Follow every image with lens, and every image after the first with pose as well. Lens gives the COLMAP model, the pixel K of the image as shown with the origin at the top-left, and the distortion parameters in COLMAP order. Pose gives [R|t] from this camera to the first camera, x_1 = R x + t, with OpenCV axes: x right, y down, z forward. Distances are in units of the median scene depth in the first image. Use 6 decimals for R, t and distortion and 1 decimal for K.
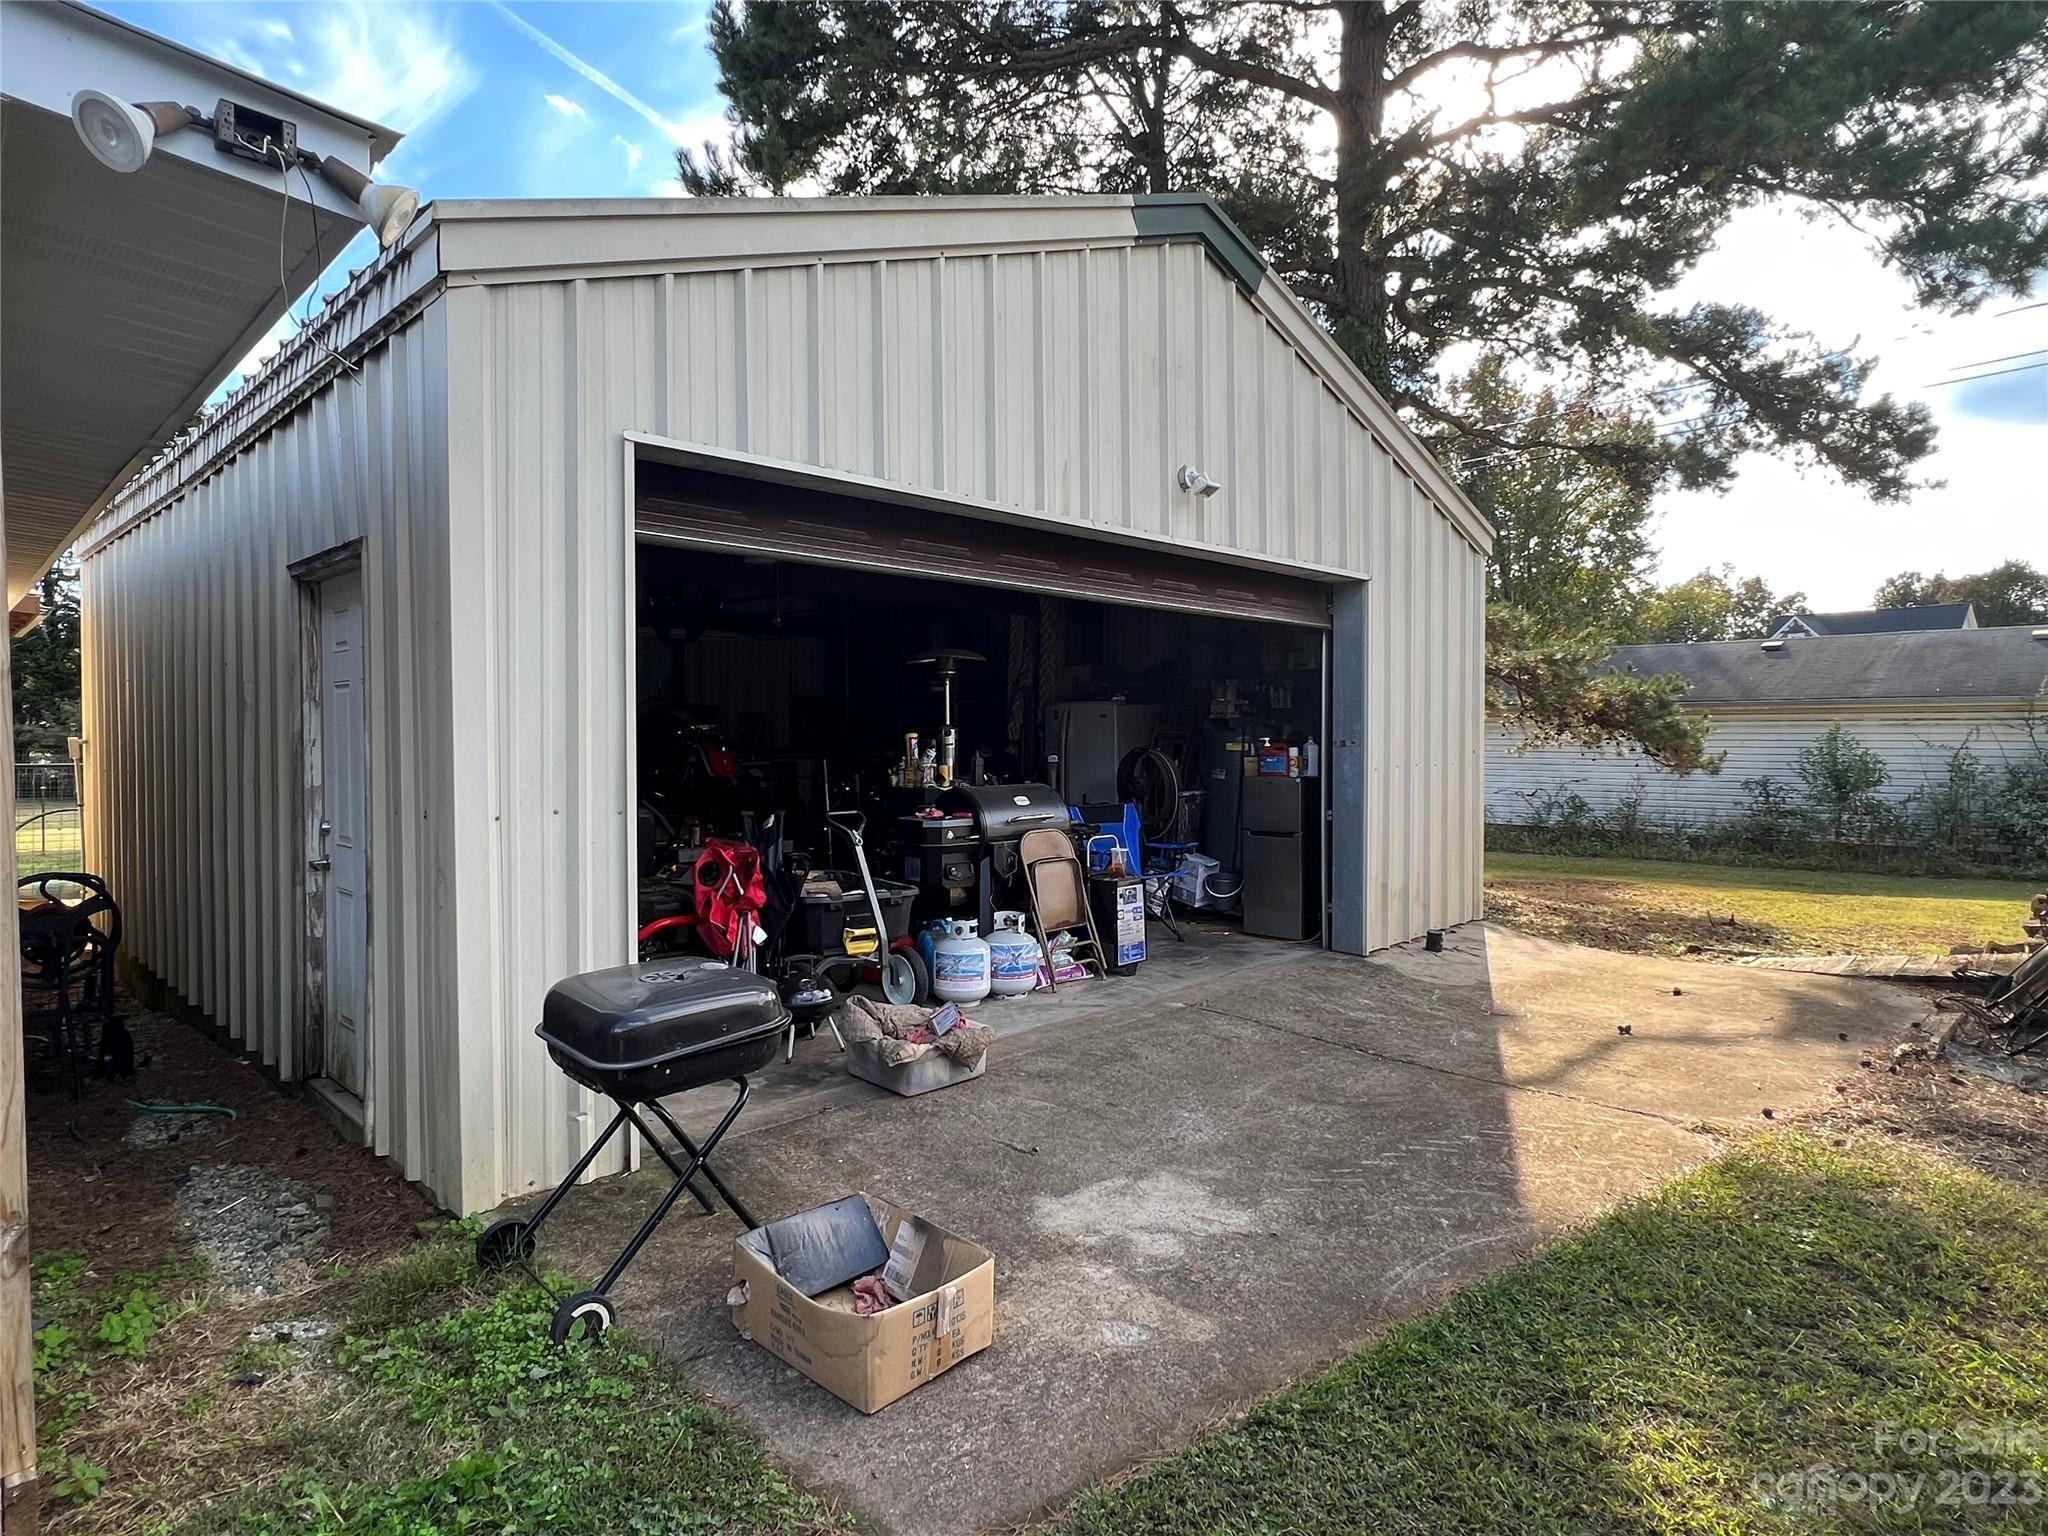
lens RADIAL K [[1142.8, 0, 1006.8], [0, 1142.8, 739.8], [0, 0, 1]] dist [-0.017189, -0.003483]
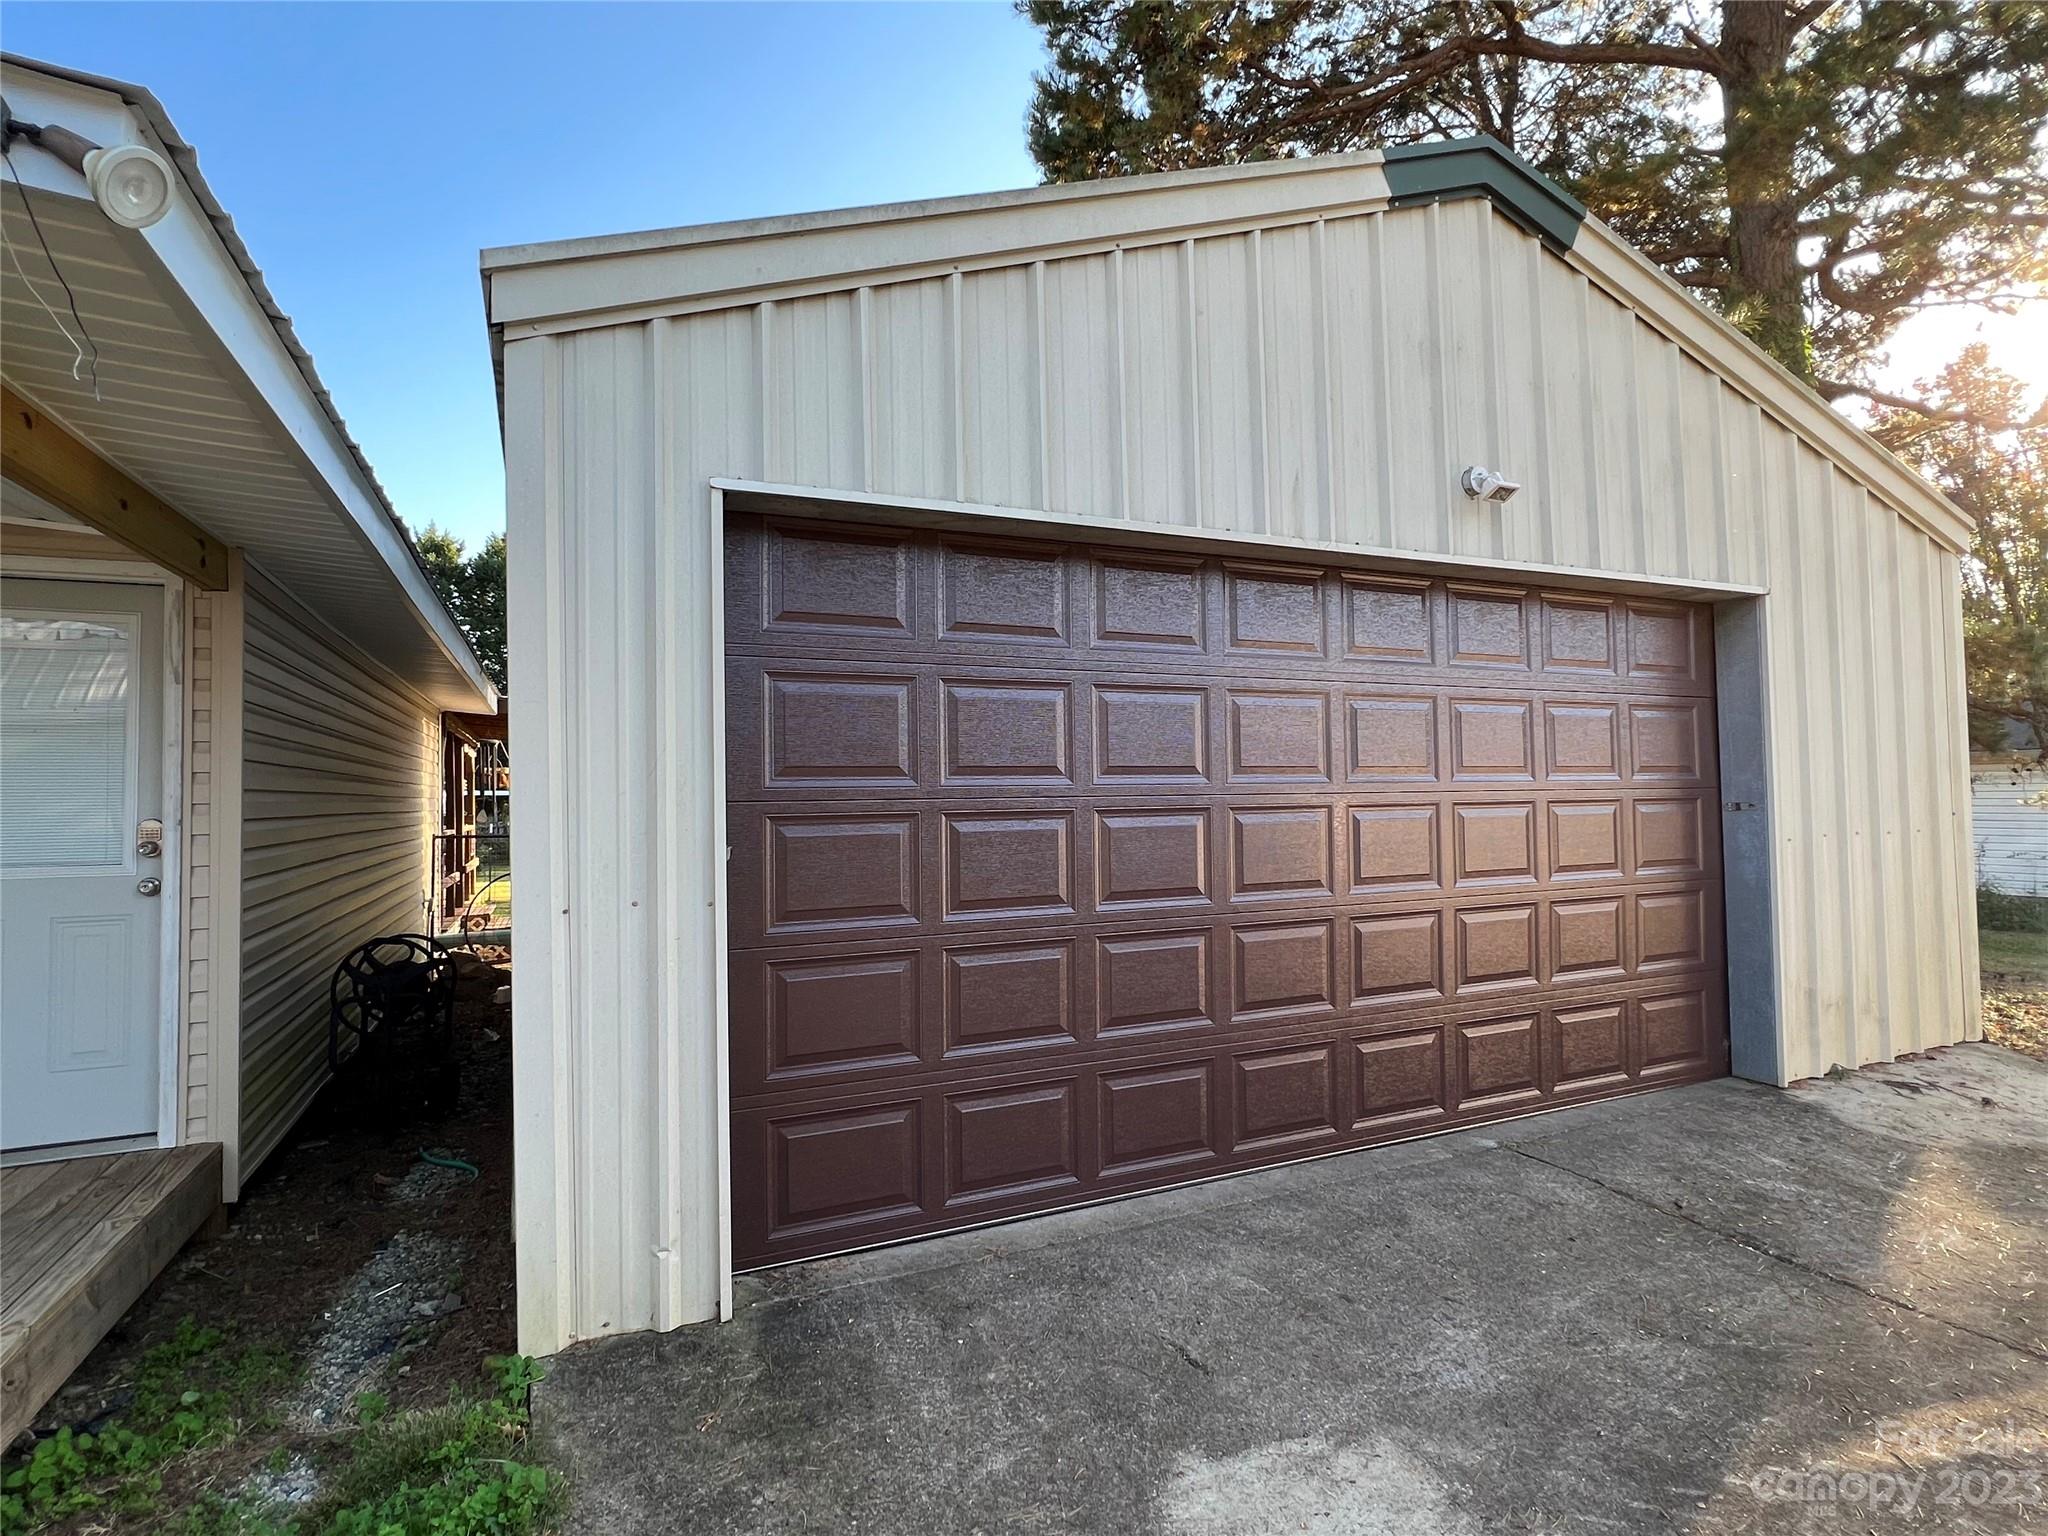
lens RADIAL K [[1045.1, 0, 1029.9], [0, 1045.1, 720.5], [0, 0, 1]] dist [-0.005844, 0.001277]
pose [[0.936184, -0.024957, -0.350624, 0.118028], [0.004926, 0.998310, -0.057906, -0.019459], [0.351477, 0.052483, 0.934724, 0.207328]]
